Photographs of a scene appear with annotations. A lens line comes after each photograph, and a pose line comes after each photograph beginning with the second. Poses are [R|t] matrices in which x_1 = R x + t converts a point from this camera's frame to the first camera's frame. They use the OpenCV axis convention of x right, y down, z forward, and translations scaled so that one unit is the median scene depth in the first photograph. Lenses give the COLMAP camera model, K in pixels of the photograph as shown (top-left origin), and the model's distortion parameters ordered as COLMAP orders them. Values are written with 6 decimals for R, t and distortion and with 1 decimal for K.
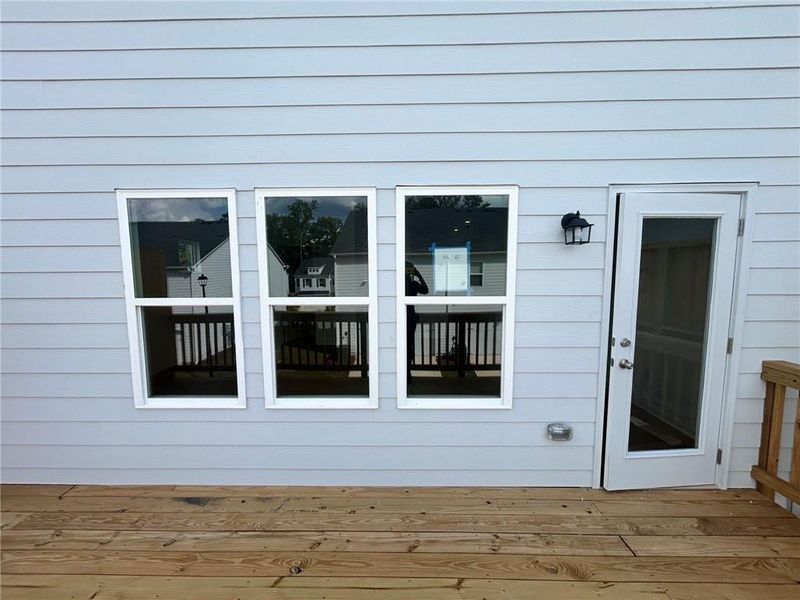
lens RADIAL K [[324.9, 0, 399.2], [0, 324.9, 297.1], [0, 0, 1]] dist [0.000353, 0.000659]
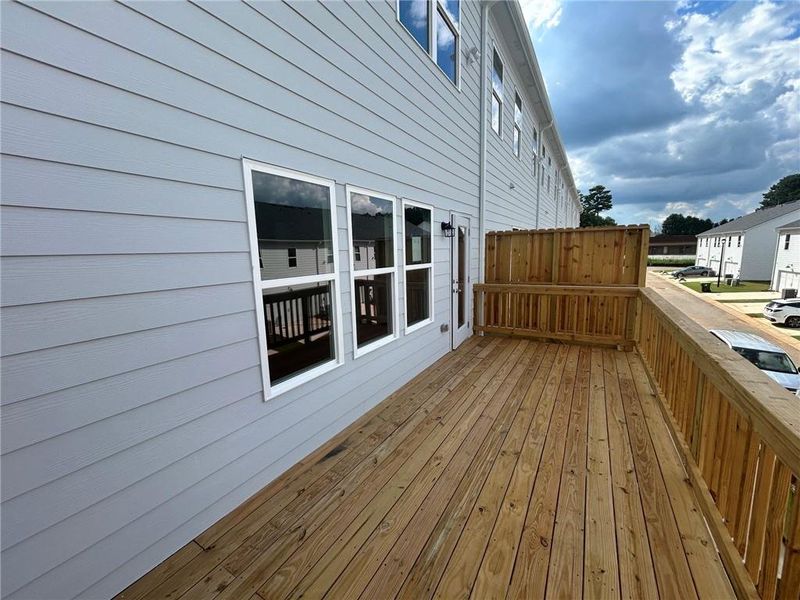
lens RADIAL K [[324.9, 0, 392.8], [0, 324.9, 297.7], [0, 0, 1]] dist [0.000353, 0.000659]
pose [[0.505103, -0.129137, 0.853343, -1.446322], [0.101503, 0.990769, 0.089853, 0.005138], [-0.857070, 0.041232, 0.513548, 0.216457]]
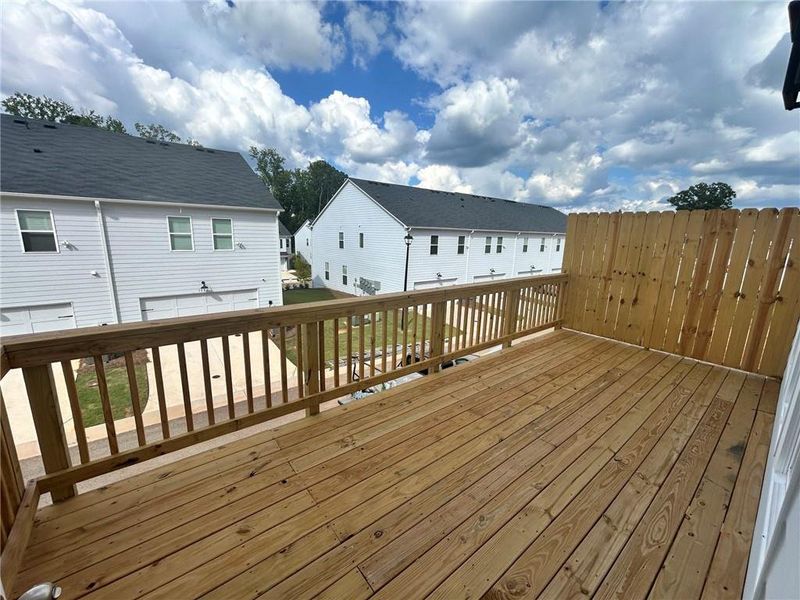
lens RADIAL K [[324.9, 0, 397.5], [0, 324.9, 301.6], [0, 0, 1]] dist [0.000353, 0.000659]
pose [[-0.768983, 0.122814, -0.627361, 0.874050], [-0.080154, 0.955104, 0.285222, -0.062463], [0.634224, 0.269617, -0.724615, 0.940916]]
